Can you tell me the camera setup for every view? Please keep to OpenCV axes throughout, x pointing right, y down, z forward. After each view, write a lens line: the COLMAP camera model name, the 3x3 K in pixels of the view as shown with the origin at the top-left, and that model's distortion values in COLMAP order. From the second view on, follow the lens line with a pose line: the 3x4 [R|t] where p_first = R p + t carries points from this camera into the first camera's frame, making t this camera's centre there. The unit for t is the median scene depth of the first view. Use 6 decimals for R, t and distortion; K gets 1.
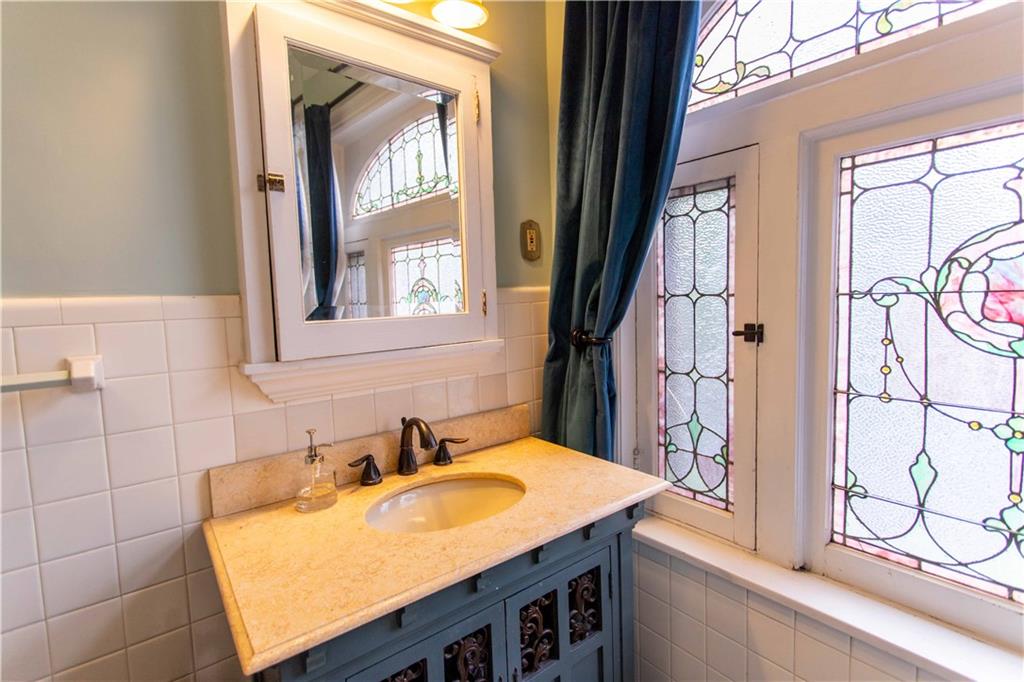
lens RADIAL K [[483.6, 0, 509.9], [0, 483.6, 335.2], [0, 0, 1]] dist [0.002424, 0.000605]
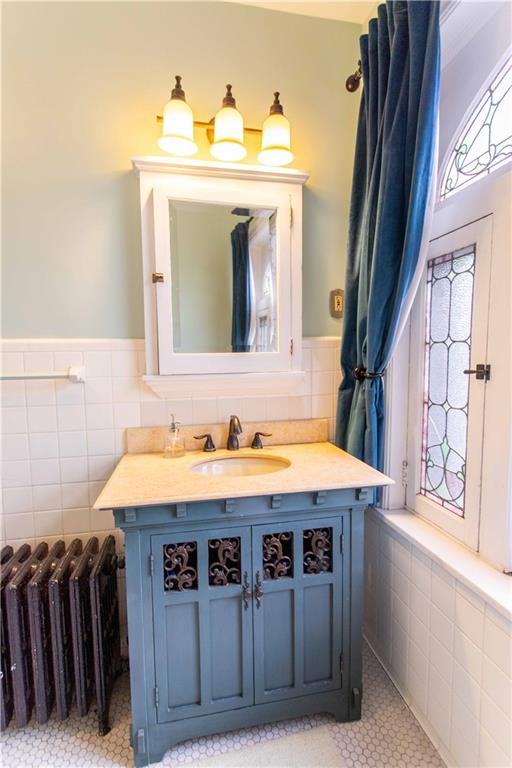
lens RADIAL K [[362.7, 0, 251.6], [0, 362.7, 387.0], [0, 0, 1]] dist [0.002424, 0.000605]
pose [[0.892010, 0.059804, -0.448043, 0.416538], [-0.052023, 0.998205, 0.029665, 0.037307], [0.449012, -0.003153, 0.893520, -0.071188]]
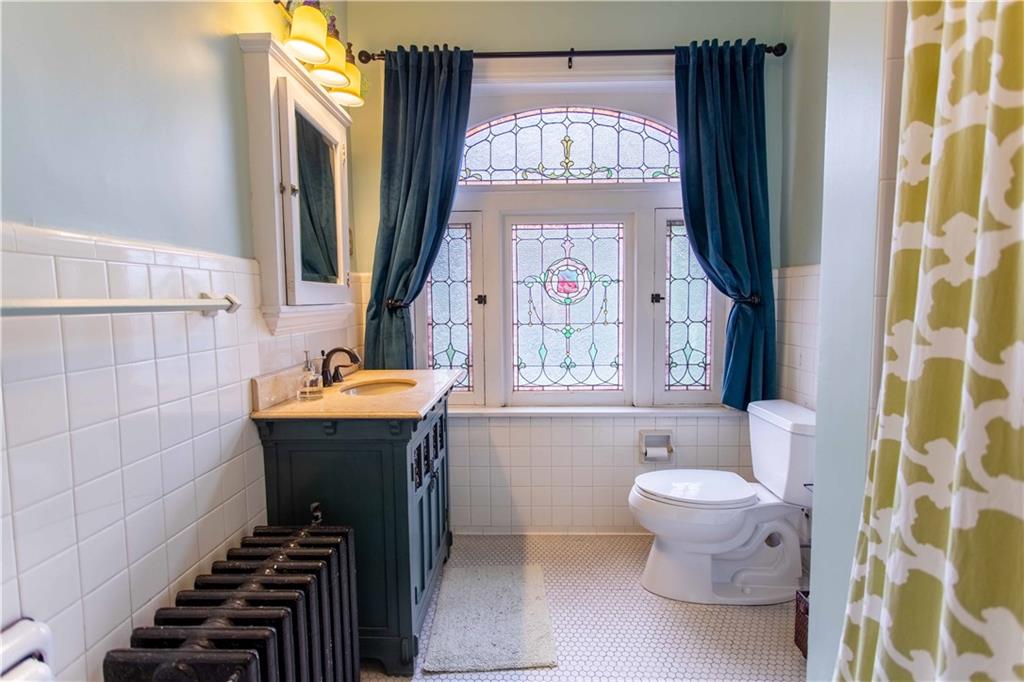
lens RADIAL K [[483.6, 0, 509.9], [0, 483.6, 335.2], [0, 0, 1]] dist [0.002424, 0.000605]
pose [[0.635106, -0.027085, 0.771950, -1.102303], [0.050655, 0.998694, -0.006634, 0.179932], [-0.770763, 0.043317, 0.635648, -0.447927]]
